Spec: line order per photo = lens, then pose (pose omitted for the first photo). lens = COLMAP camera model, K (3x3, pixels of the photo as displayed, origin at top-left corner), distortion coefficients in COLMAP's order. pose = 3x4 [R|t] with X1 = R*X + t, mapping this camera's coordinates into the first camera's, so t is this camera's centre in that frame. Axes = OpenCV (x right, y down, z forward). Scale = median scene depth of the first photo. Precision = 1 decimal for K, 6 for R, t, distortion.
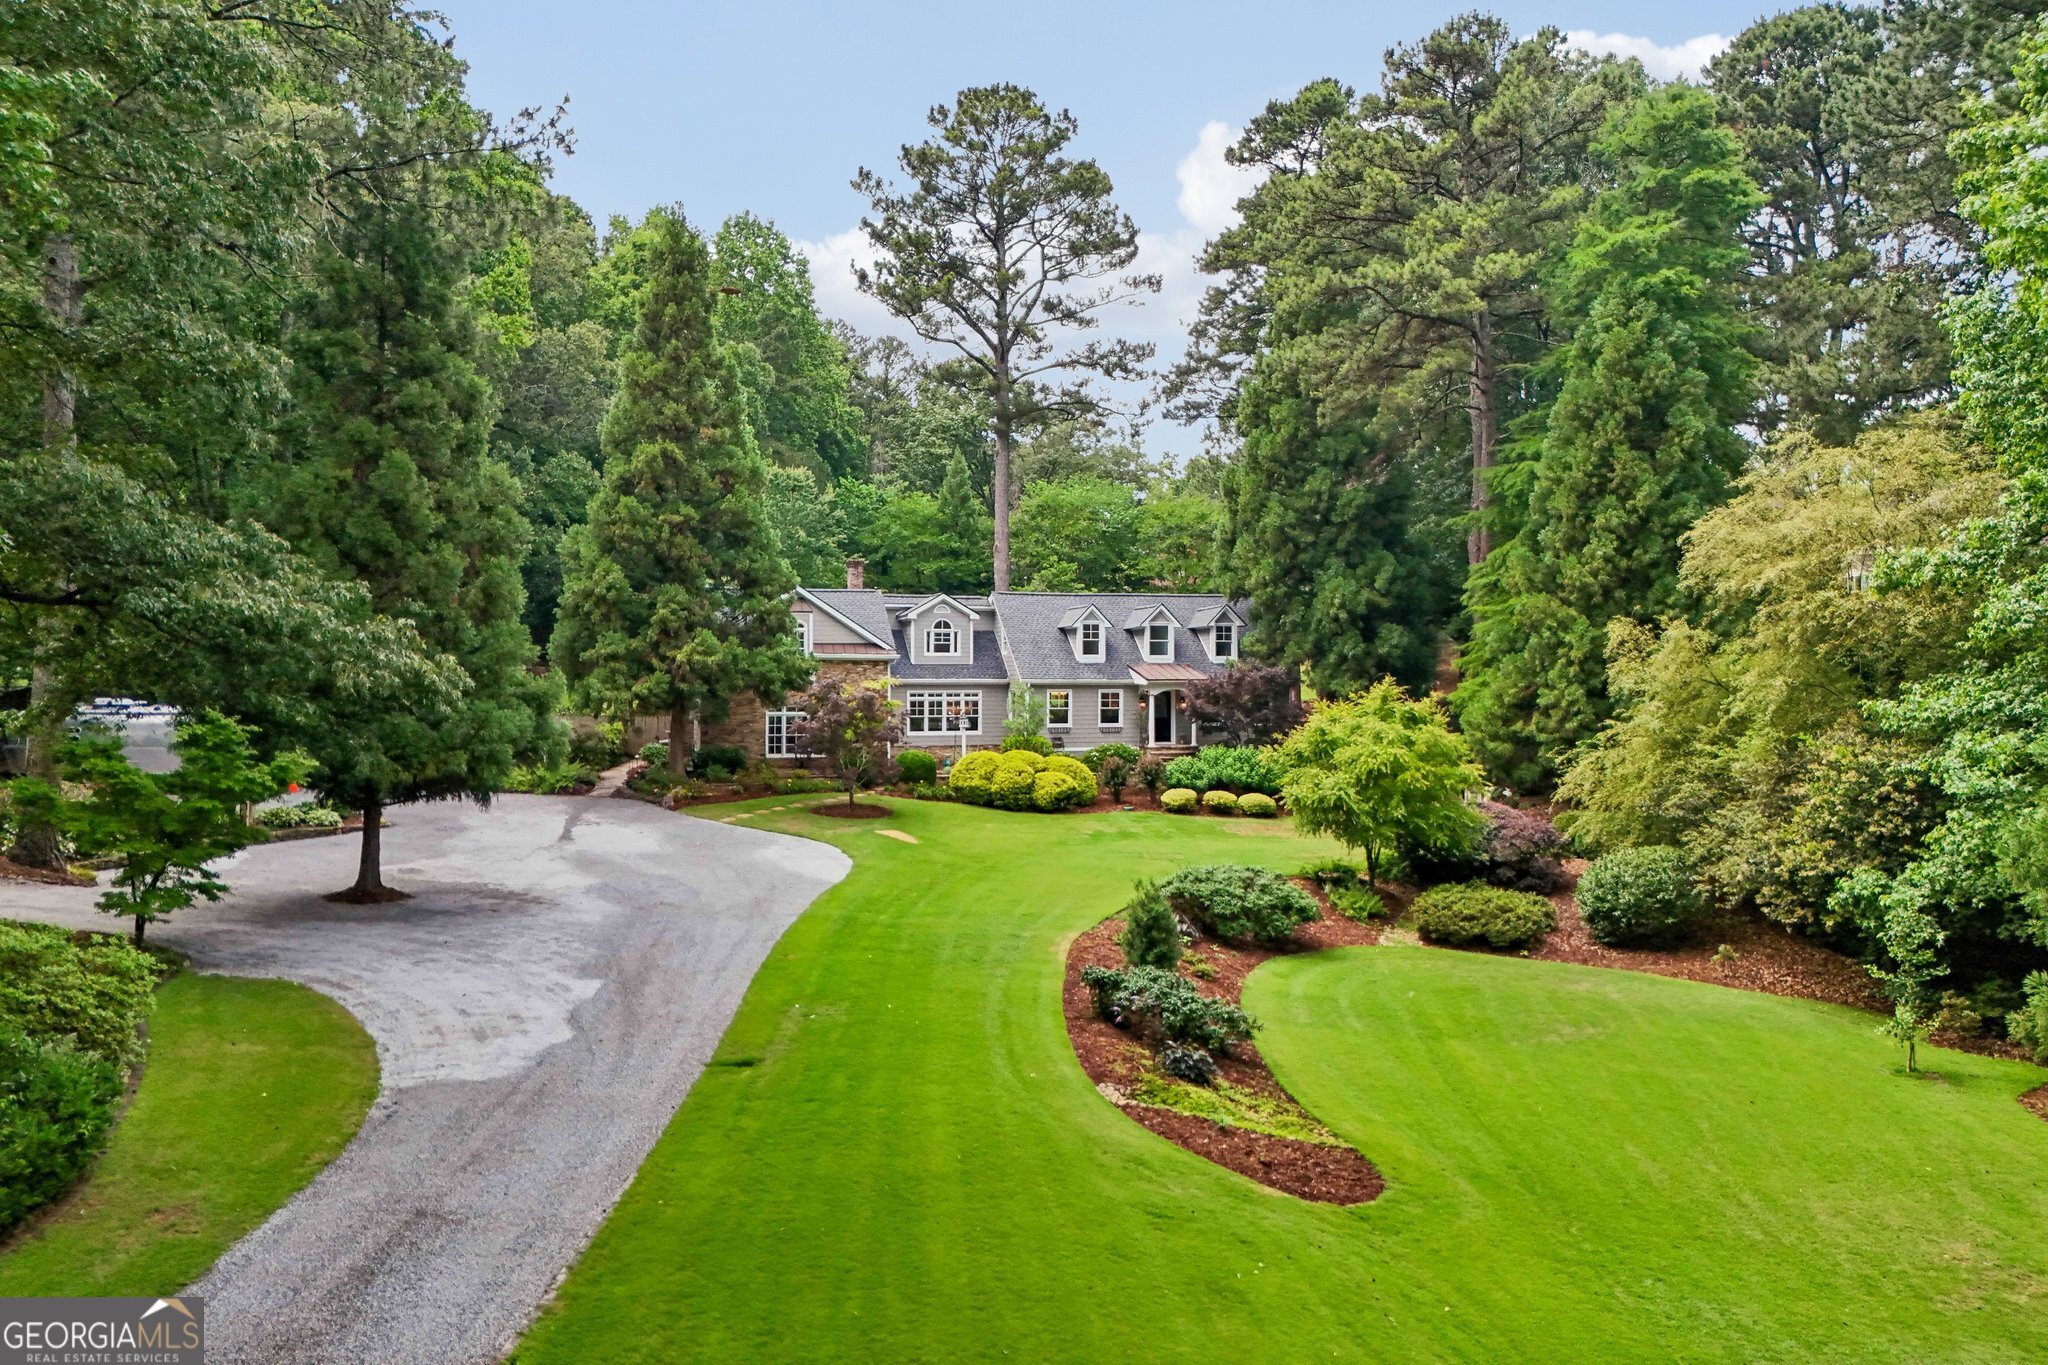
lens RADIAL K [[1500.9, 0, 1021.0], [0, 1500.9, 685.0], [0, 0, 1]] dist [0.077573, -0.078734]
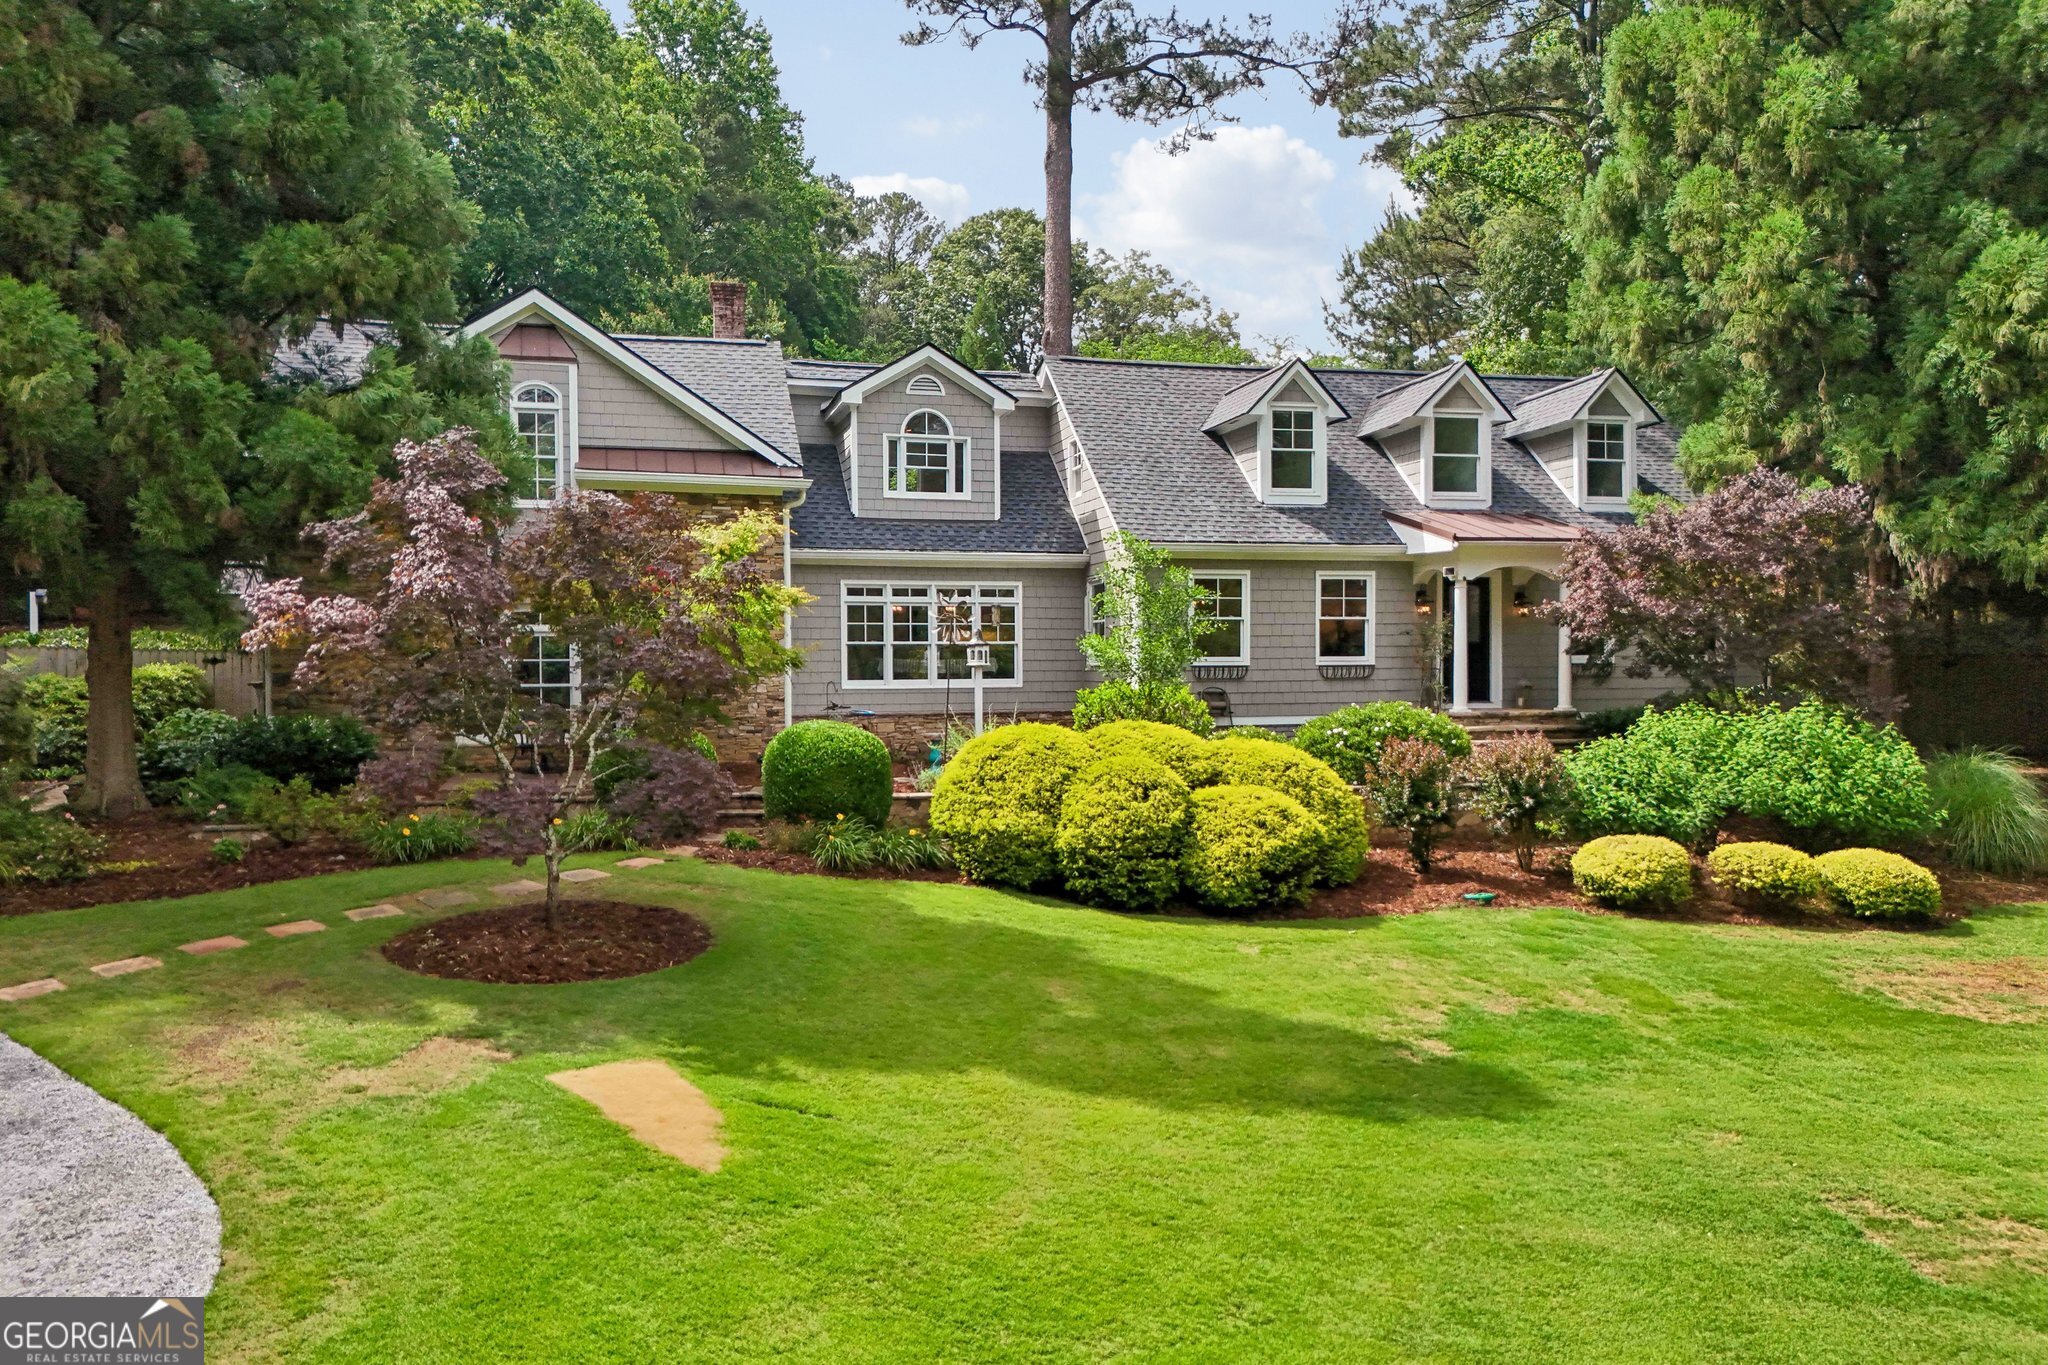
lens RADIAL K [[1500.9, 0, 1021.0], [0, 1500.9, 685.0], [0, 0, 1]] dist [0.077573, -0.078734]
pose [[0.999687, -0.004979, -0.024509, -0.016847], [0.005213, 0.999942, 0.009477, 0.028974], [0.024460, -0.009602, 0.999655, 0.595247]]
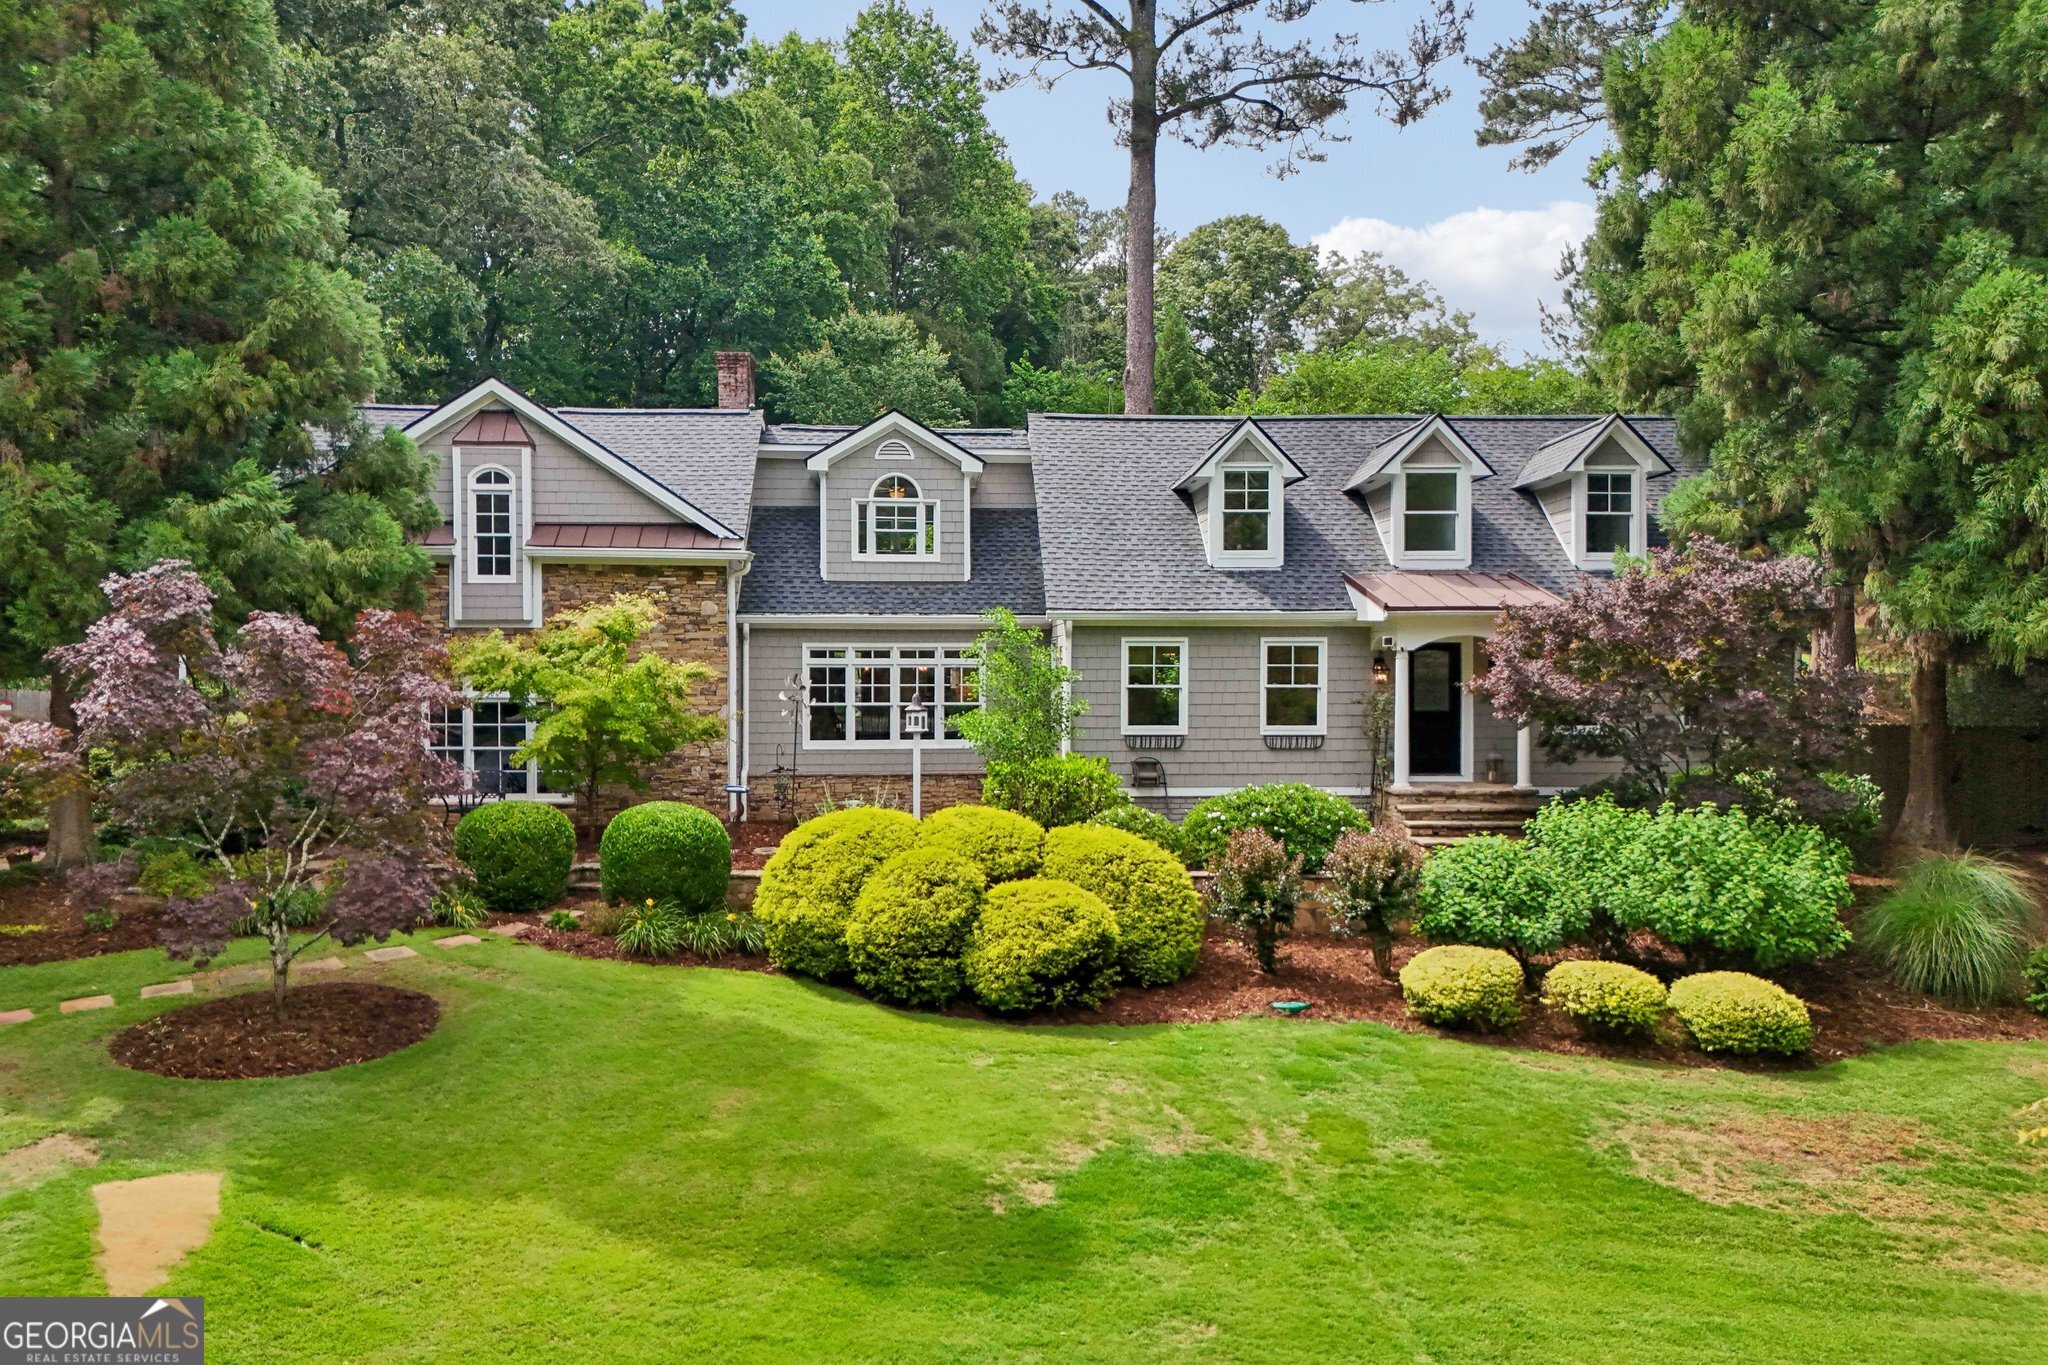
lens RADIAL K [[1500.9, 0, 1021.0], [0, 1500.9, 685.0], [0, 0, 1]] dist [0.077573, -0.078734]
pose [[0.975701, 0.003063, -0.219084, 0.075836], [-0.000942, 0.999952, 0.009781, 0.011420], [0.219104, -0.009337, 0.975657, 0.607397]]
